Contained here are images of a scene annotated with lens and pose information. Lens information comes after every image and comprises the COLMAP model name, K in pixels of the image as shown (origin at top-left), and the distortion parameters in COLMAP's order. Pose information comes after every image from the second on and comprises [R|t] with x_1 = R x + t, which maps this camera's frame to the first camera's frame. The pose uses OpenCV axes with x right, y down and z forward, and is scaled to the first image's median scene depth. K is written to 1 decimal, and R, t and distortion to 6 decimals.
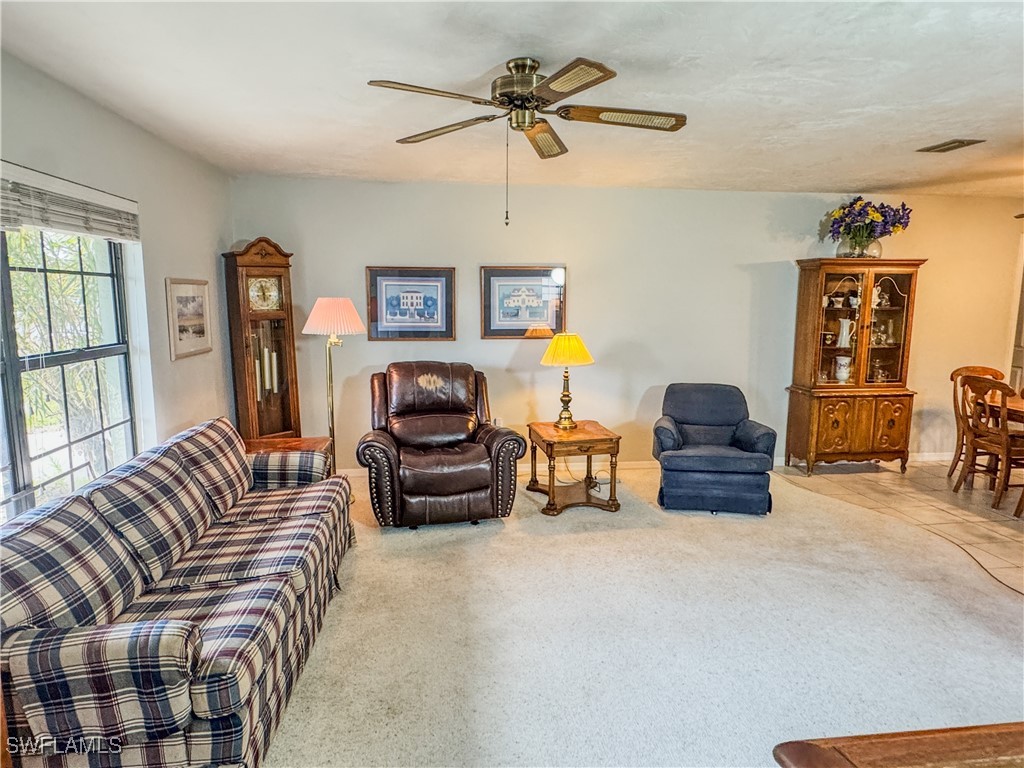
lens RADIAL K [[608.1, 0, 512.0], [0, 608.1, 384.0], [0, 0, 1]] dist [-0.004117, -0.000889]
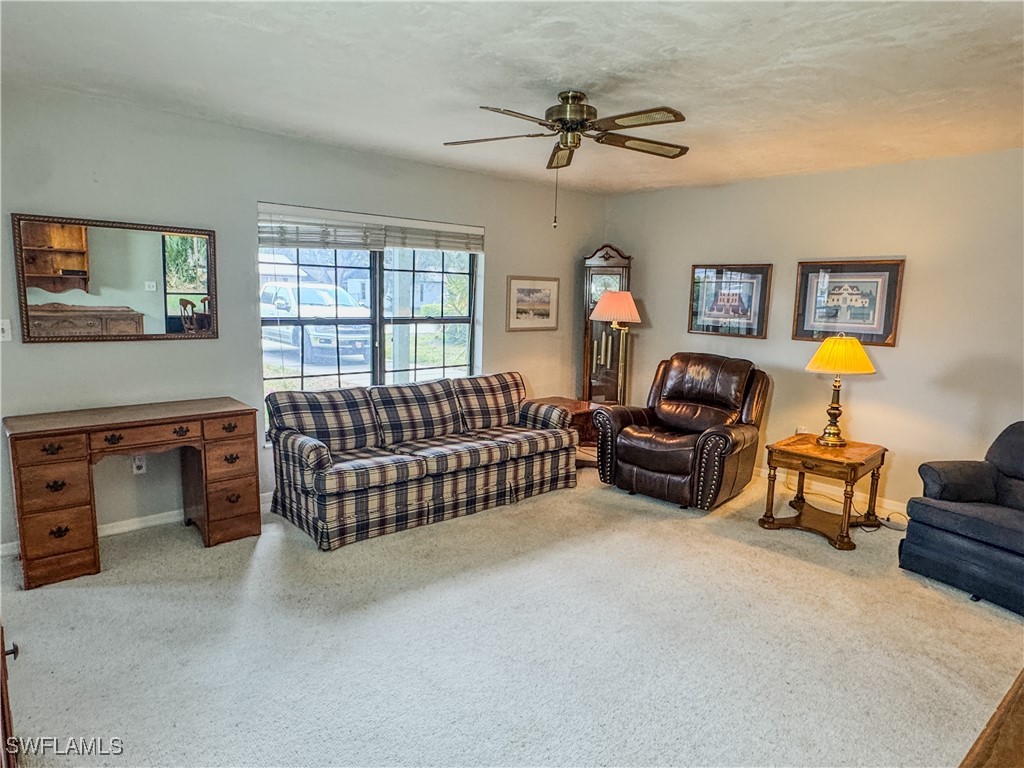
lens RADIAL K [[608.1, 0, 512.0], [0, 608.1, 384.0], [0, 0, 1]] dist [-0.004117, -0.000889]
pose [[0.573291, 0.132367, -0.808589, 0.573891], [-0.138472, 0.988321, 0.063613, -0.006922], [0.807566, 0.075498, 0.584924, 0.129368]]
